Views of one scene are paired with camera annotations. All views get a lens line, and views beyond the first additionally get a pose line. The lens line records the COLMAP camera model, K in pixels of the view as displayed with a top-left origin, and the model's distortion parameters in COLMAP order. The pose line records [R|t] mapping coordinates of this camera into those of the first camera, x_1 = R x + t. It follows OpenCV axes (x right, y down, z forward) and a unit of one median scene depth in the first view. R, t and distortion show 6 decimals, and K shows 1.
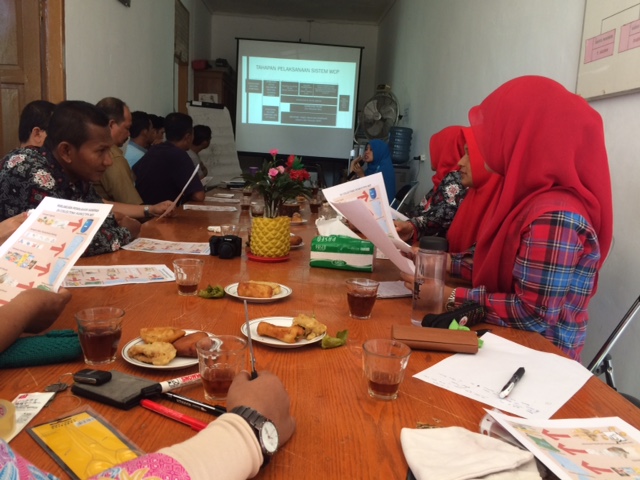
lens RADIAL K [[547.1, 0, 316.1], [0, 547.1, 236.3], [0, 0, 1]] dist [0.089836, -0.122923]
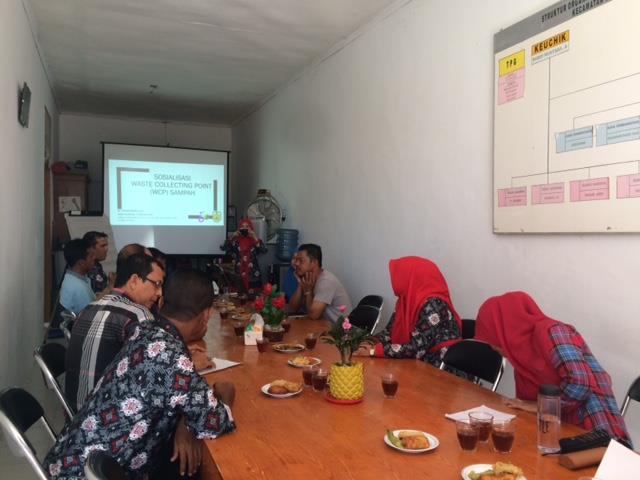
lens RADIAL K [[547.1, 0, 316.1], [0, 547.1, 236.3], [0, 0, 1]] dist [0.089836, -0.122923]
pose [[0.940384, -0.051545, 0.336185, -0.171145], [0.094809, 0.988997, -0.113566, -0.057623], [-0.326632, 0.138669, 0.934924, -0.041690]]
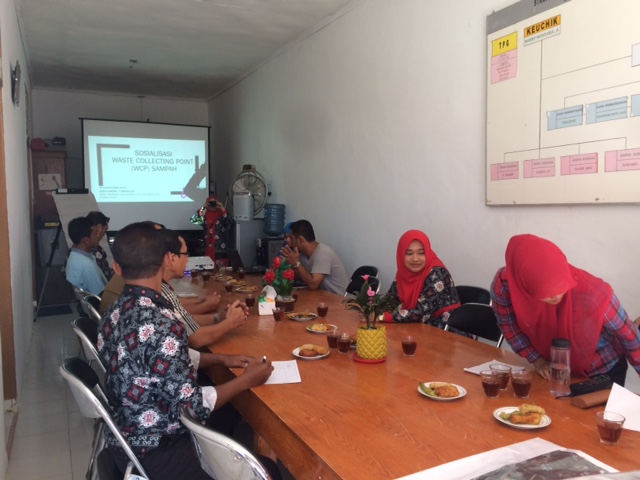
lens RADIAL K [[547.1, 0, 316.1], [0, 547.1, 236.3], [0, 0, 1]] dist [0.089836, -0.122923]
pose [[0.916397, -0.086399, 0.390835, -0.224090], [0.118368, 0.991250, -0.058412, -0.060834], [-0.382368, 0.099791, 0.918606, -0.055456]]
